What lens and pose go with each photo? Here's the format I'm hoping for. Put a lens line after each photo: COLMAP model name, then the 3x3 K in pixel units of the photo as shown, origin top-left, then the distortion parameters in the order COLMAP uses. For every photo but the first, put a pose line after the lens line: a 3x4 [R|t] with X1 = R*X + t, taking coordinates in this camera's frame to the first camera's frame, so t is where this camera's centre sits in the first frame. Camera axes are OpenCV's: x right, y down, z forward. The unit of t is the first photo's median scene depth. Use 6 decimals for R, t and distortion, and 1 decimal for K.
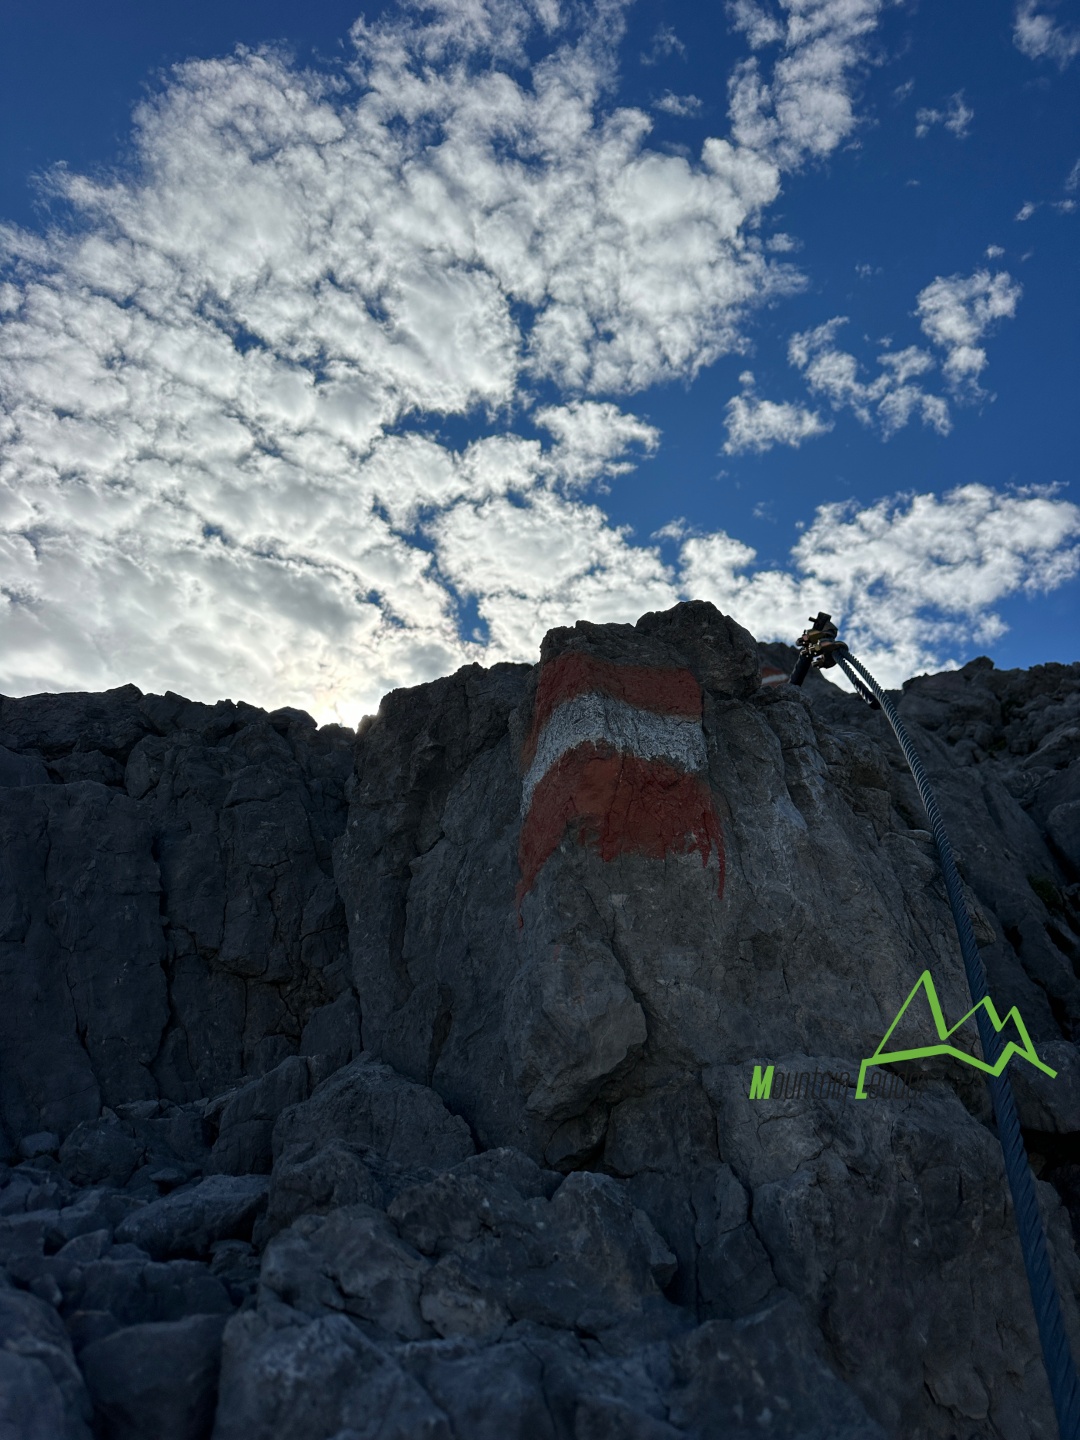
lens RADIAL K [[990.9, 0, 538.9], [0, 990.9, 688.7], [0, 0, 1]] dist [0.052952, -0.084893]
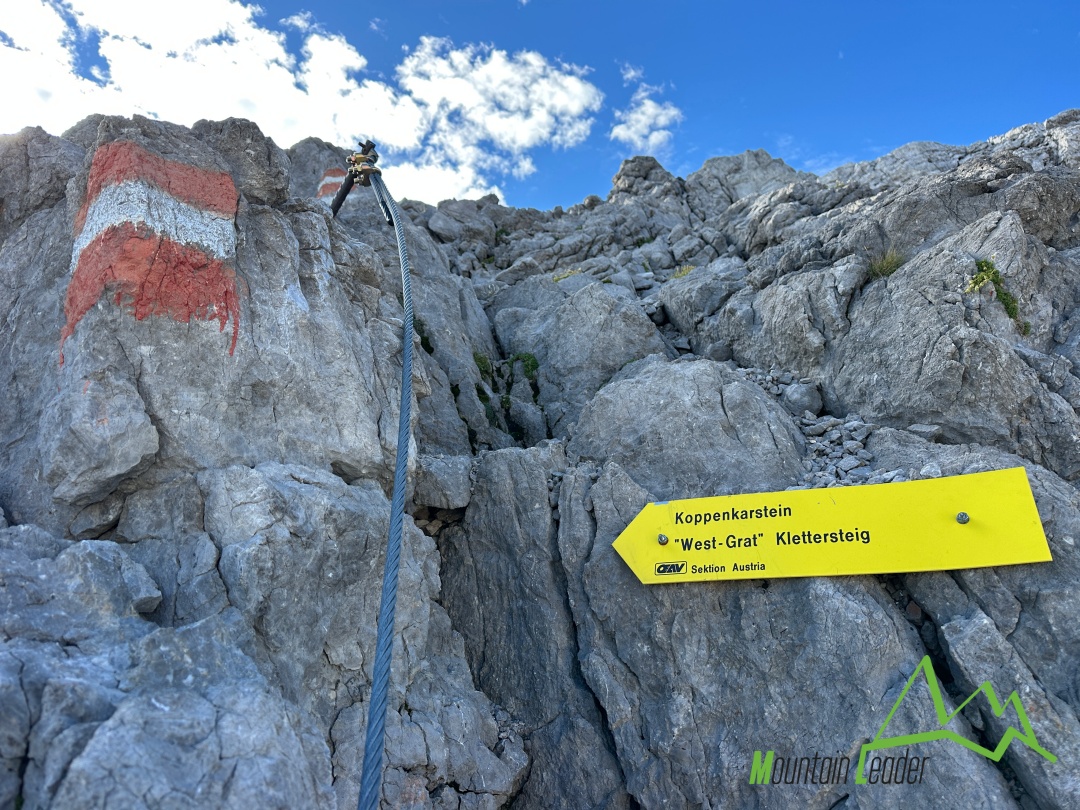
lens RADIAL K [[760.1, 0, 540.0], [0, 760.1, 405.0], [0, 0, 1]] dist [0.004694, 0.003247]
pose [[0.884865, 0.056068, 0.462462, 0.071246], [-0.185422, 0.953094, 0.239231, -0.047746], [-0.427356, -0.297437, 0.853755, -0.084939]]
